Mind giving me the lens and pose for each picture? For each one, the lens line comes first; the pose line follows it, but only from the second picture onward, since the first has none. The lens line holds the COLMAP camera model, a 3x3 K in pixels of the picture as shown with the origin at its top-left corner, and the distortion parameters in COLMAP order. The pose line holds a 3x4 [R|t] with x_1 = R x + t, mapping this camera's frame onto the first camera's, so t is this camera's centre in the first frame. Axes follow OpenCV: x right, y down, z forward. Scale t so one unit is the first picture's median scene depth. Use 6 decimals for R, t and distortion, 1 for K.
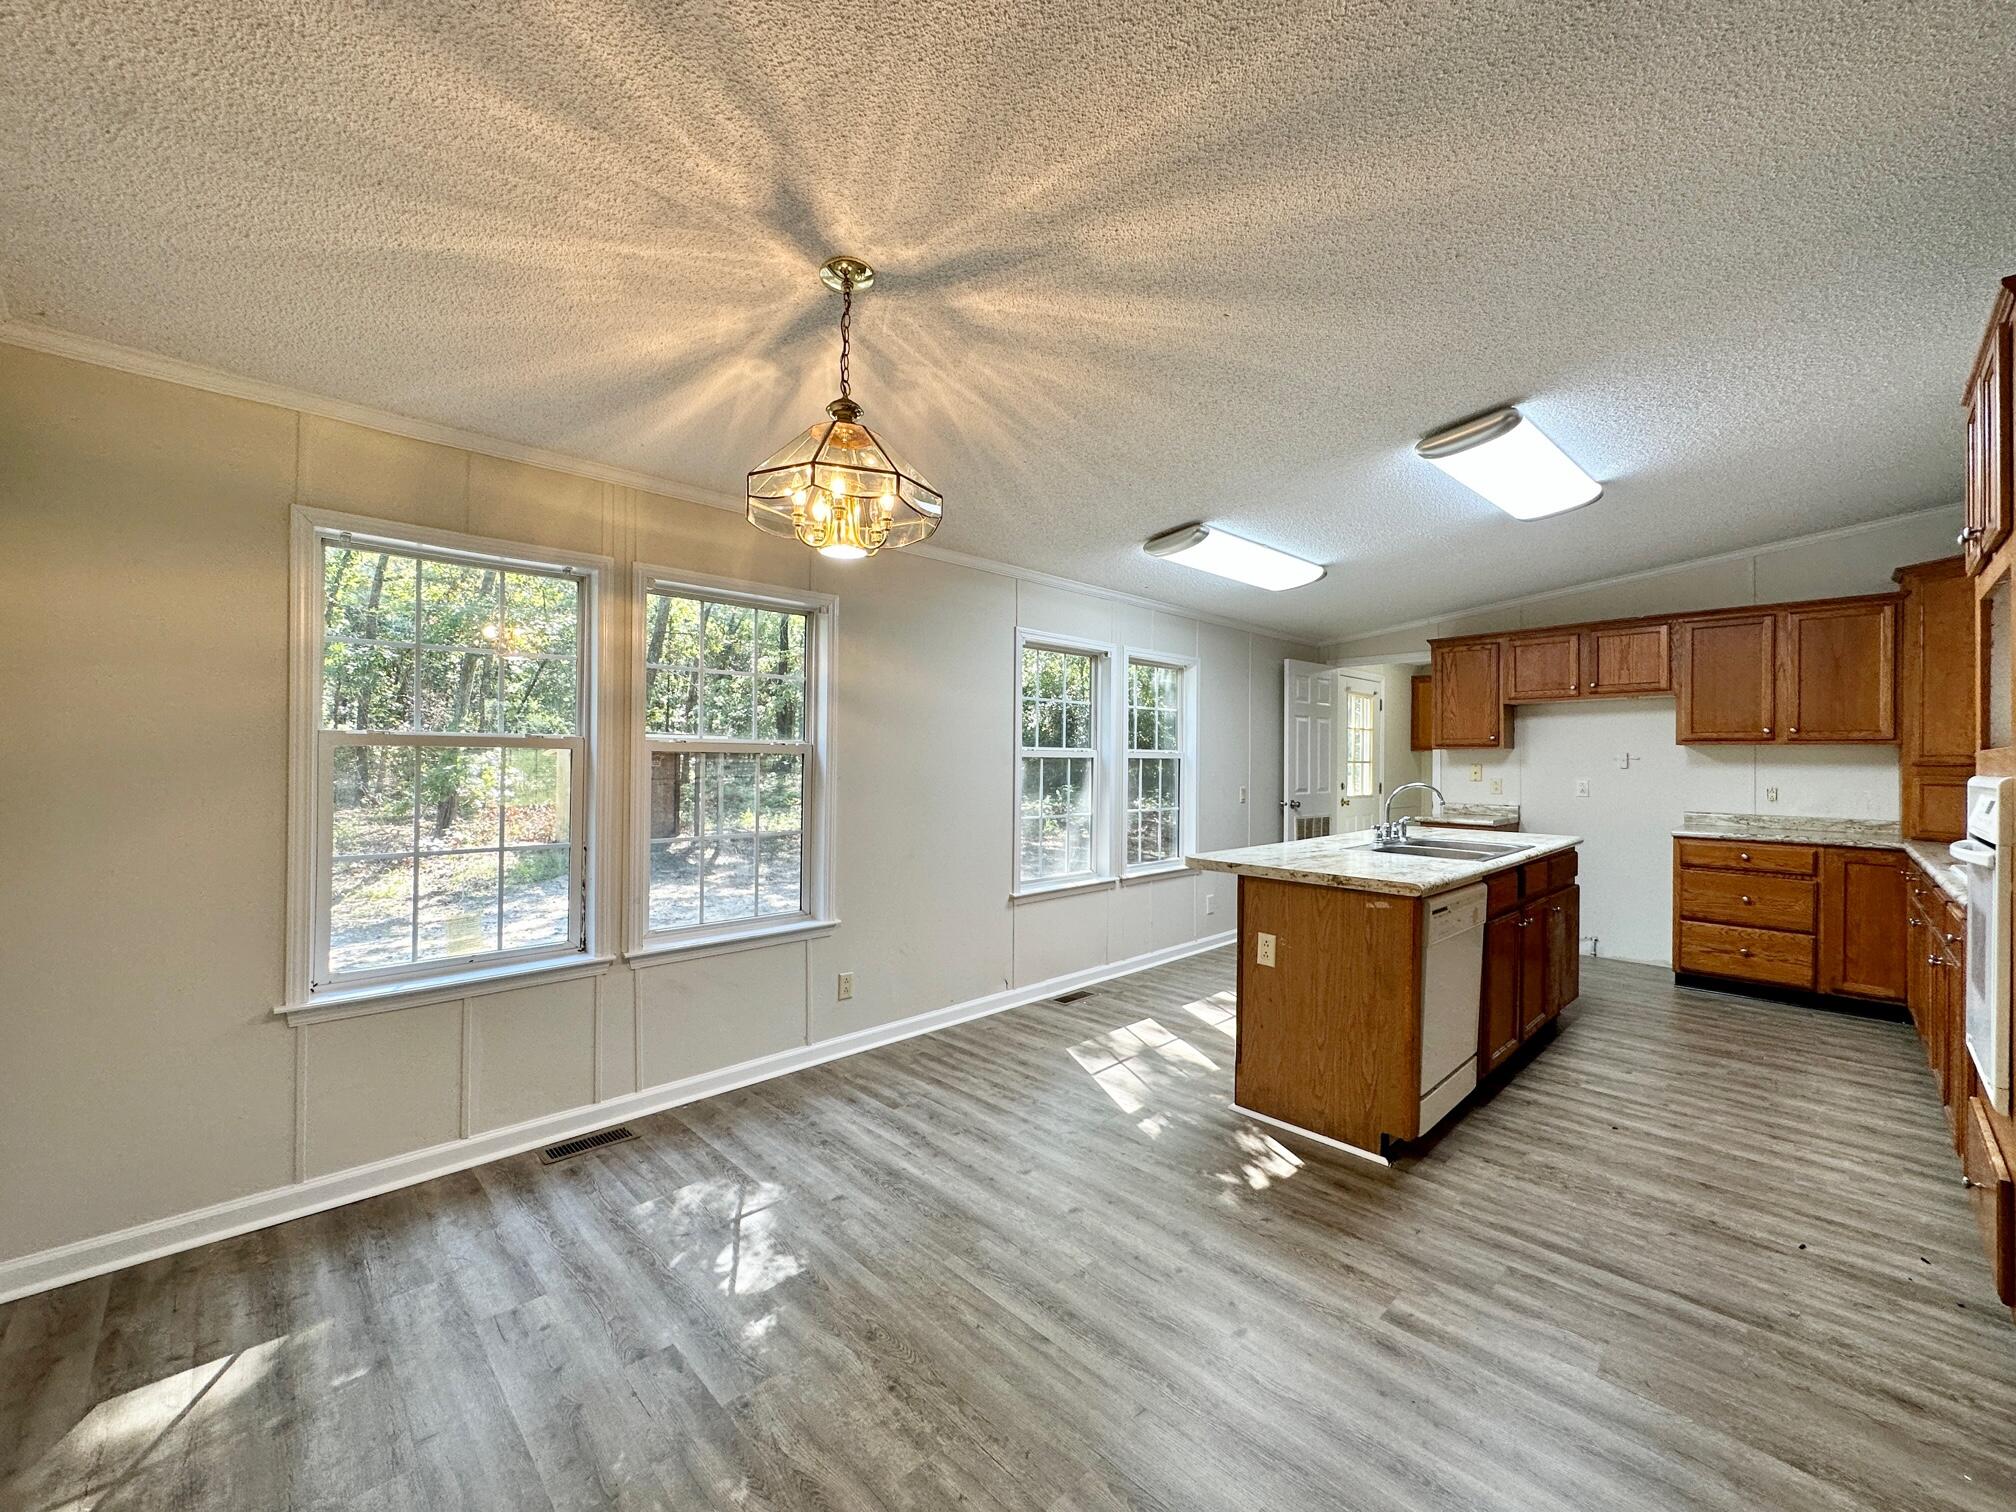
lens RADIAL K [[804.2, 0, 1008.0], [0, 804.2, 759.0], [0, 0, 1]] dist [-0.003573, 0.001022]
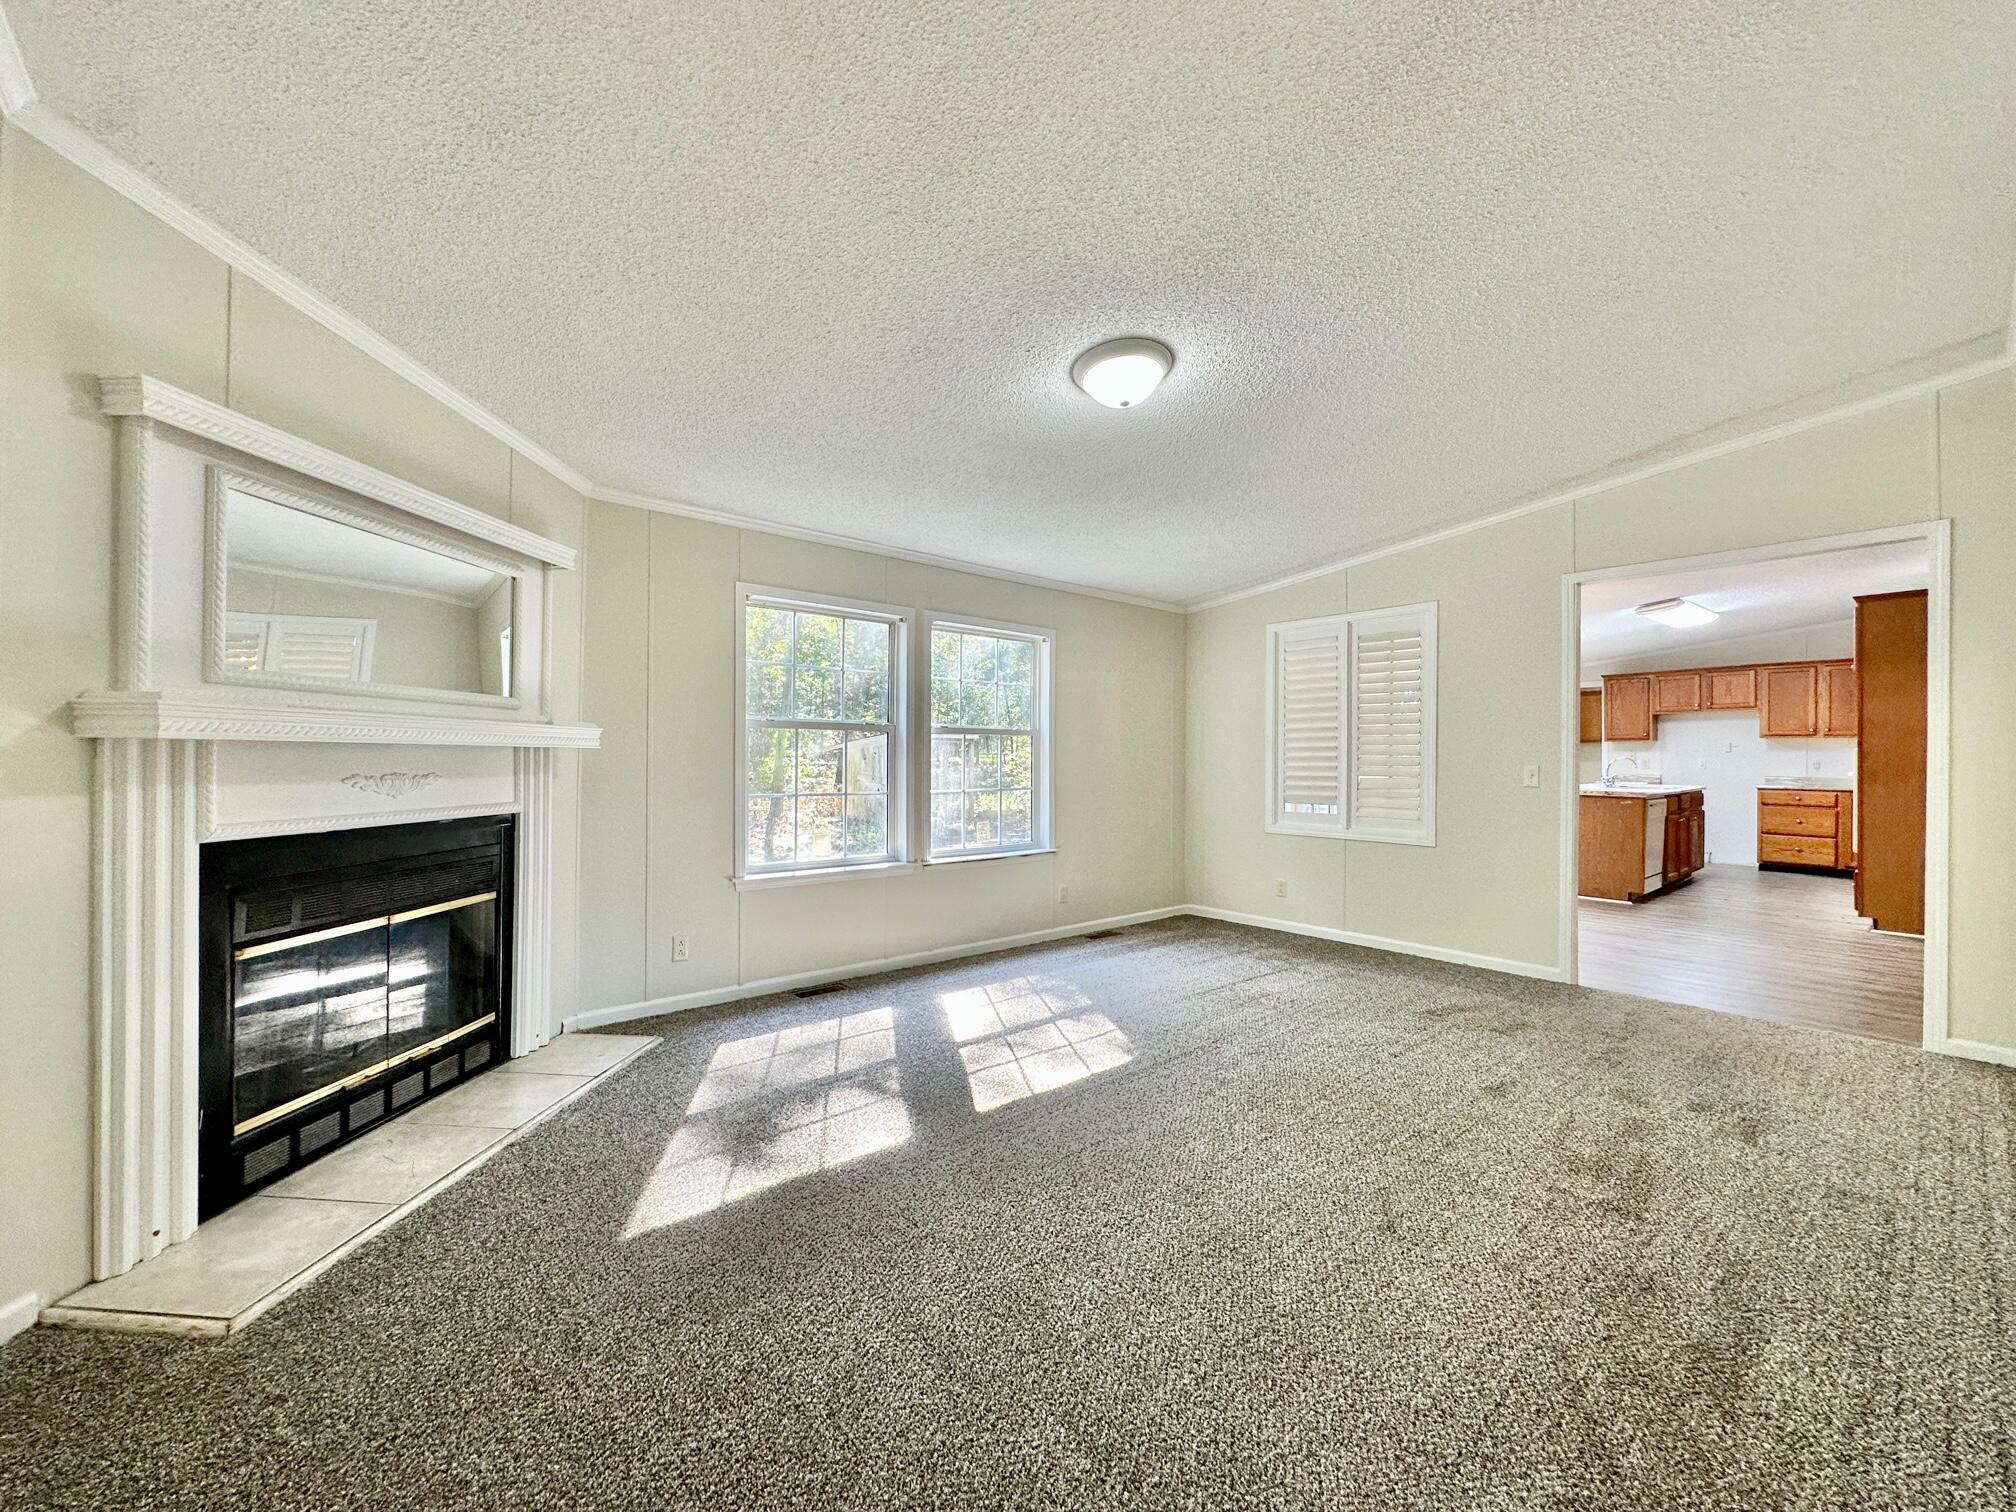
lens RADIAL K [[804.2, 0, 1014.8], [0, 804.2, 756.8], [0, 0, 1]] dist [-0.003573, 0.001022]
pose [[0.997702, -0.003000, -0.067685, -0.745467], [0.003023, 0.999995, 0.000229, 0.019690], [0.067684, -0.000433, 0.997707, -0.952051]]
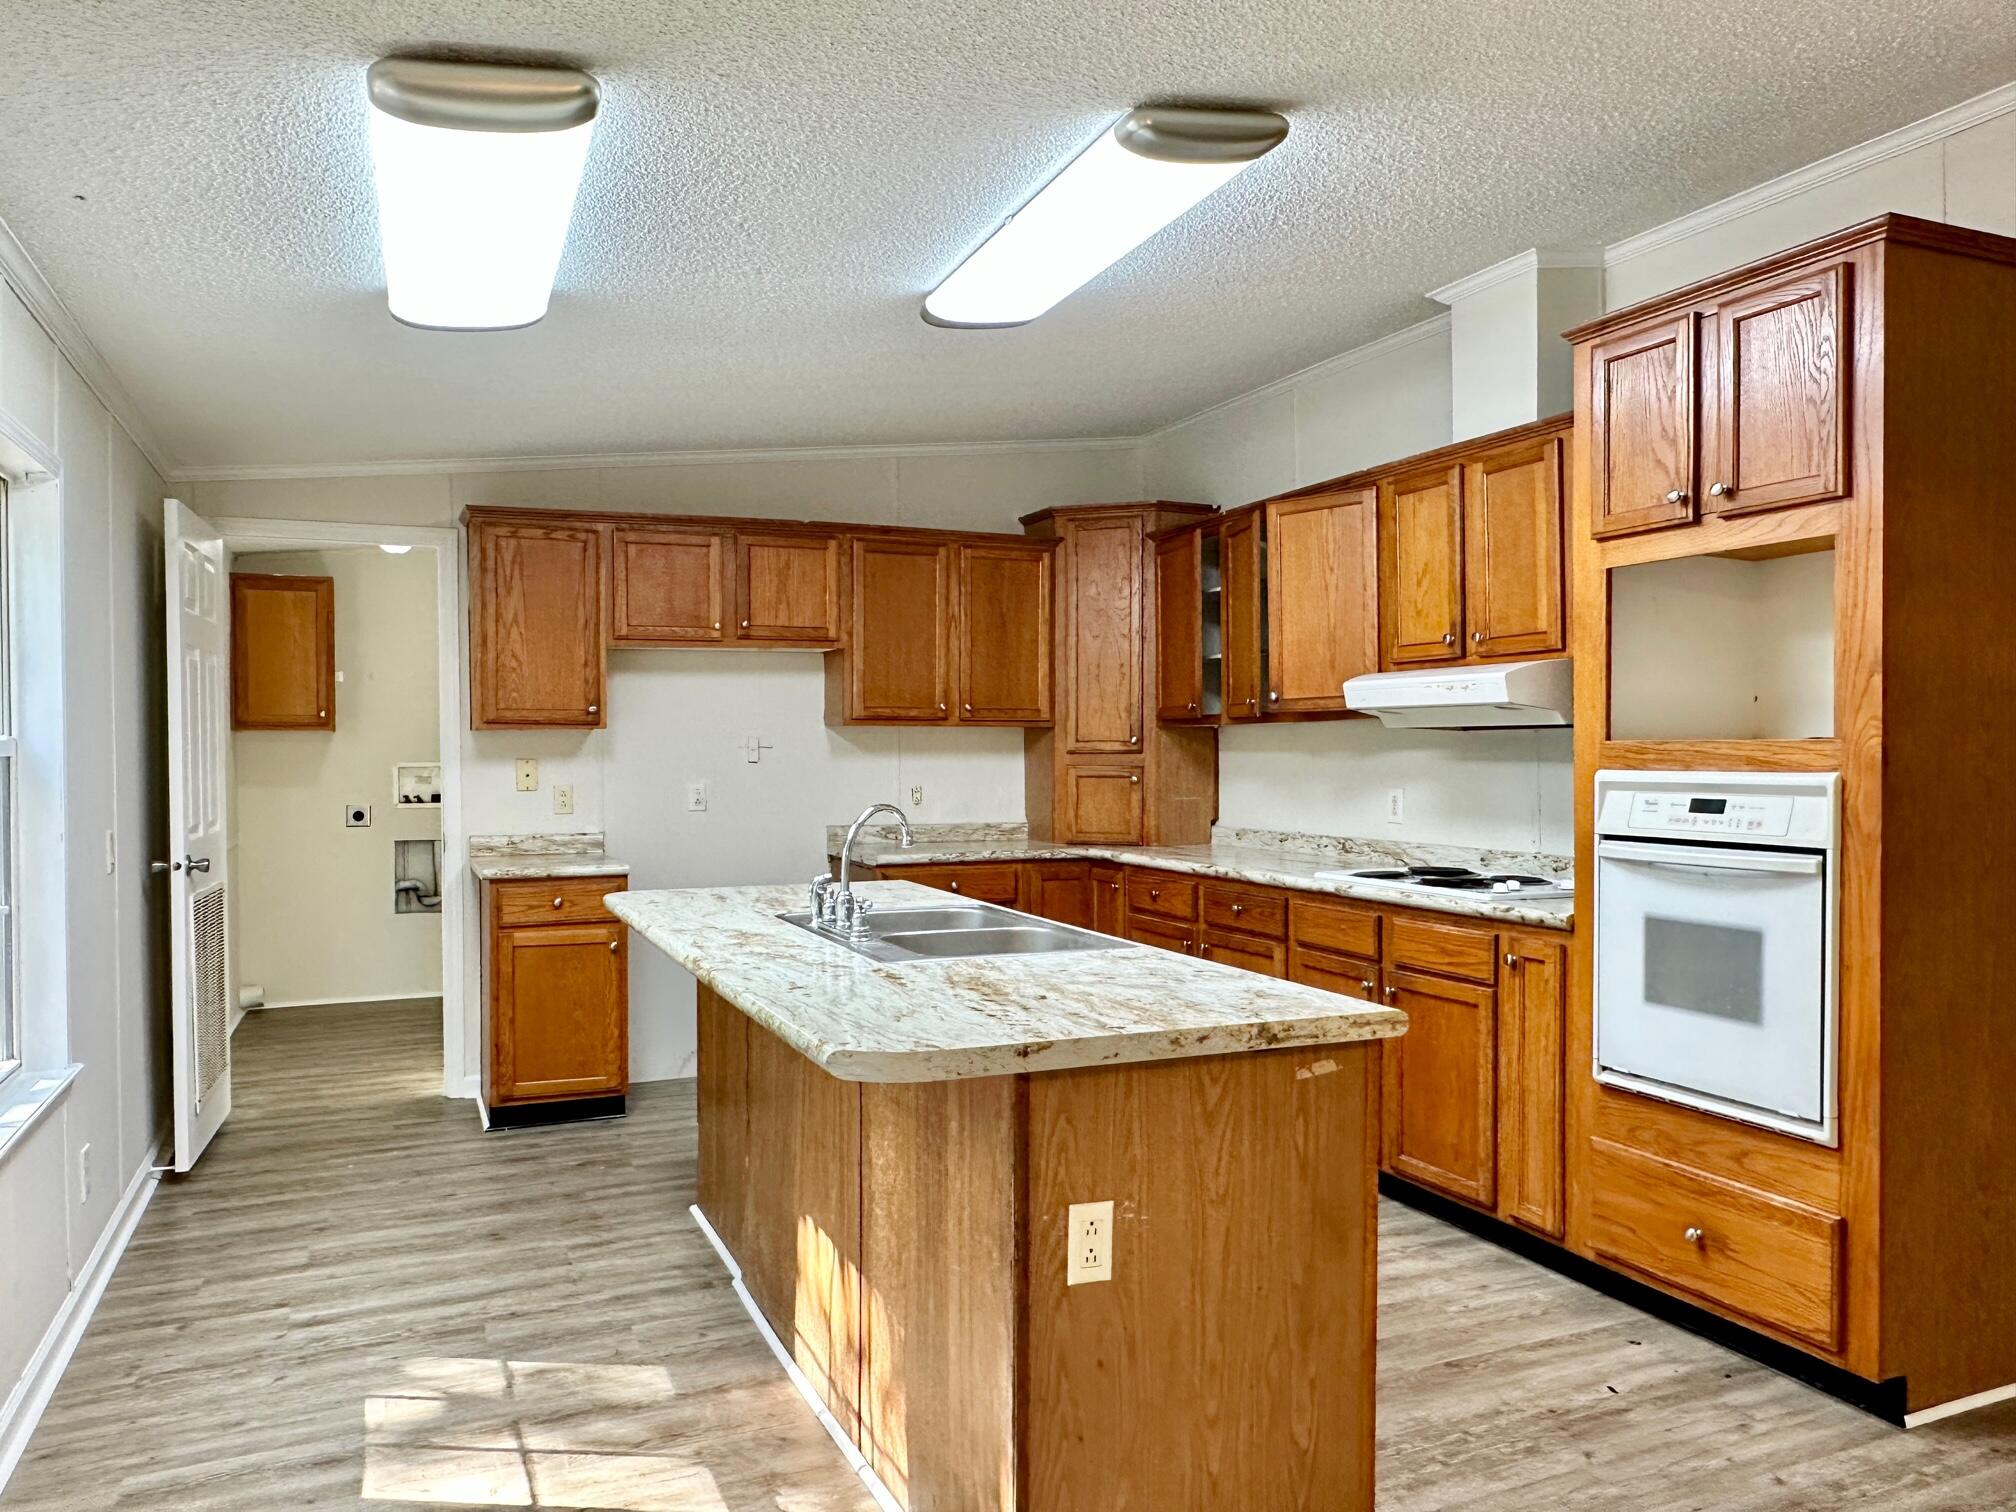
lens RADIAL K [[1412.2, 0, 1000.8], [0, 1412.2, 769.1], [0, 0, 1]] dist [-0.004088, -0.001734]
pose [[0.351068, -0.023001, 0.936067, -0.221828], [0.003867, 0.999725, 0.023115, -0.008799], [-0.936342, -0.004495, 0.351061, 0.517248]]
